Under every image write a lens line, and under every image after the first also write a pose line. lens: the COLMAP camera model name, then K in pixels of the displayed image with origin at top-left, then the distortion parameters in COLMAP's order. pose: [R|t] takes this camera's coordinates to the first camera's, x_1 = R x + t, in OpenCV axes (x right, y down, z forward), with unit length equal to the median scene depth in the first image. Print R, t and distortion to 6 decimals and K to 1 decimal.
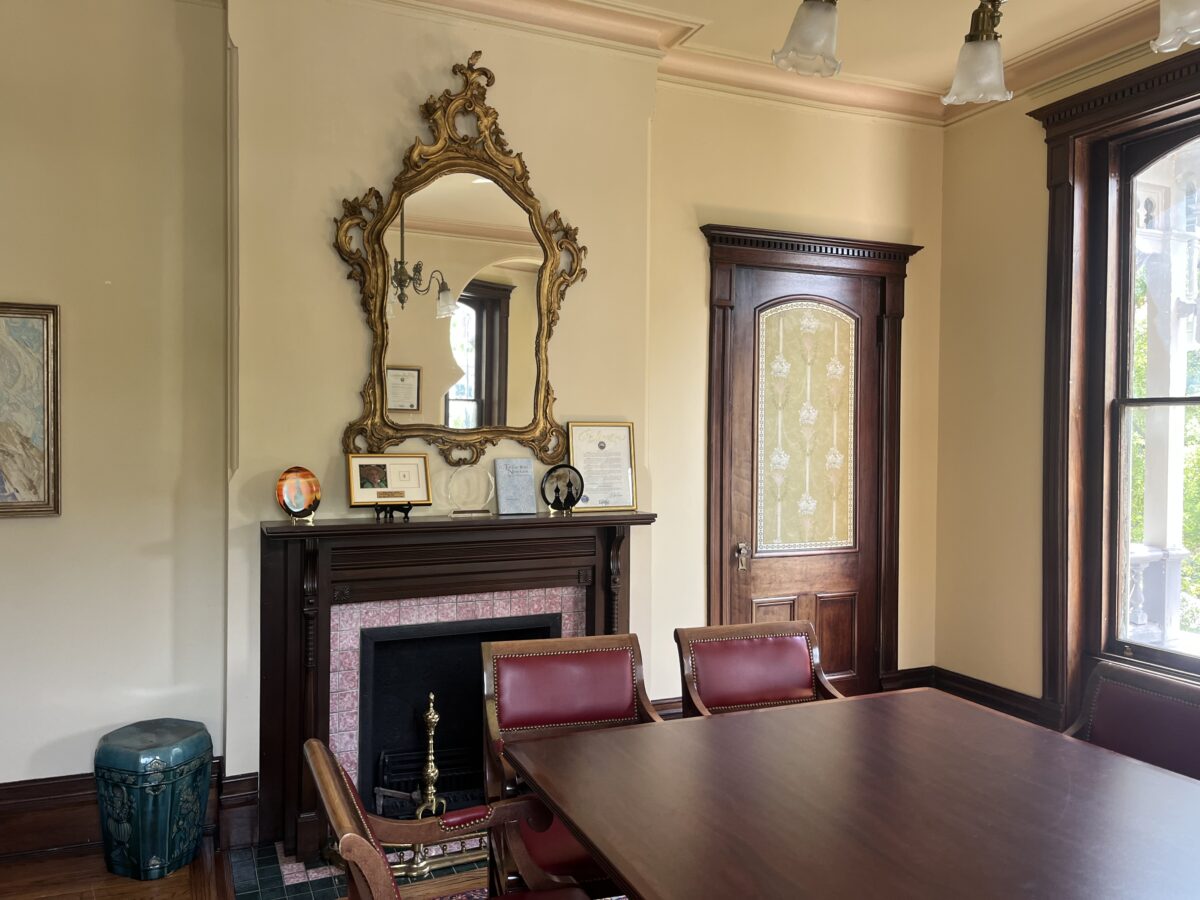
lens RADIAL K [[904.7, 0, 600.7], [0, 904.7, 450.0], [0, 0, 1]] dist [0.003527, -0.026216]
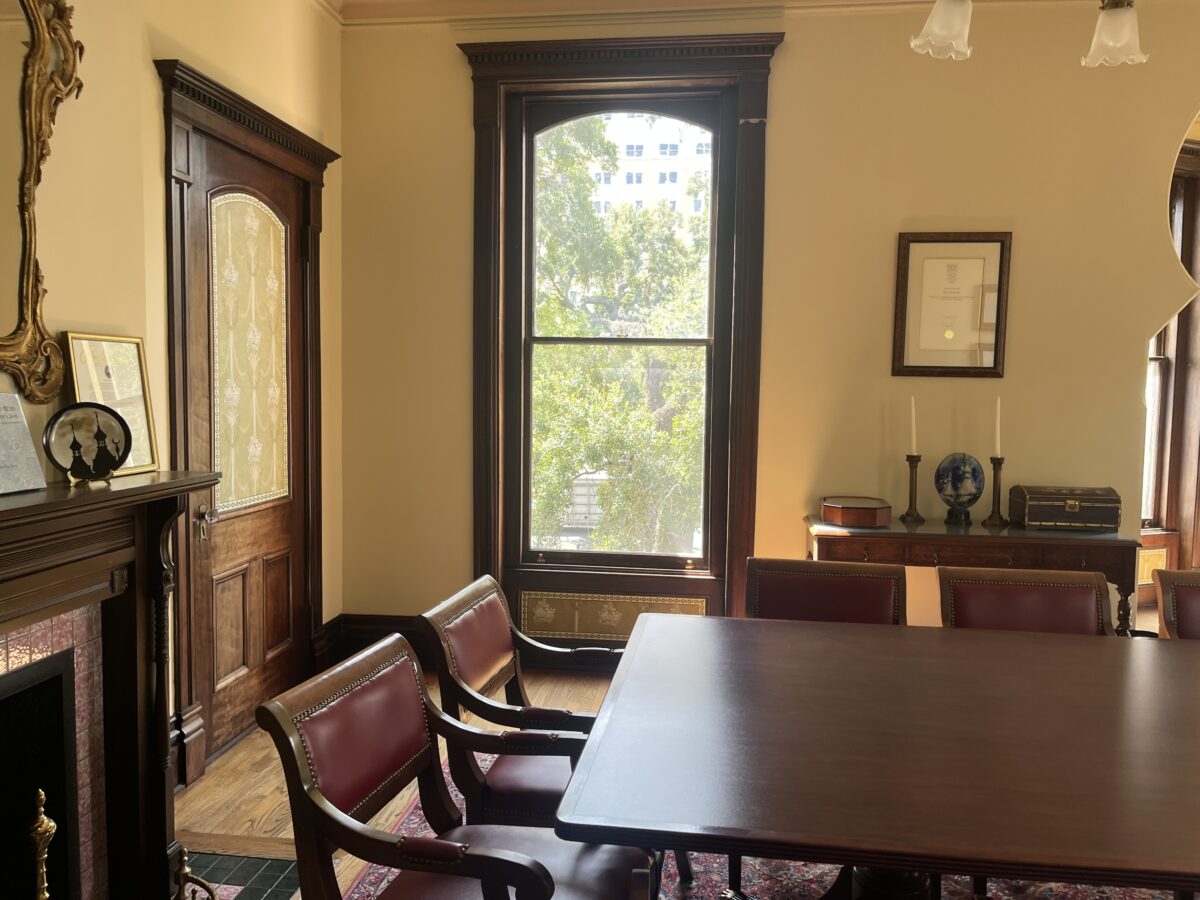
lens RADIAL K [[904.7, 0, 604.9], [0, 904.7, 449.3], [0, 0, 1]] dist [0.003527, -0.026216]
pose [[0.499487, -0.059279, 0.864291, -0.330574], [-0.000268, 0.997646, 0.068581, 0.004844], [-0.866322, -0.034487, 0.498295, 0.340287]]
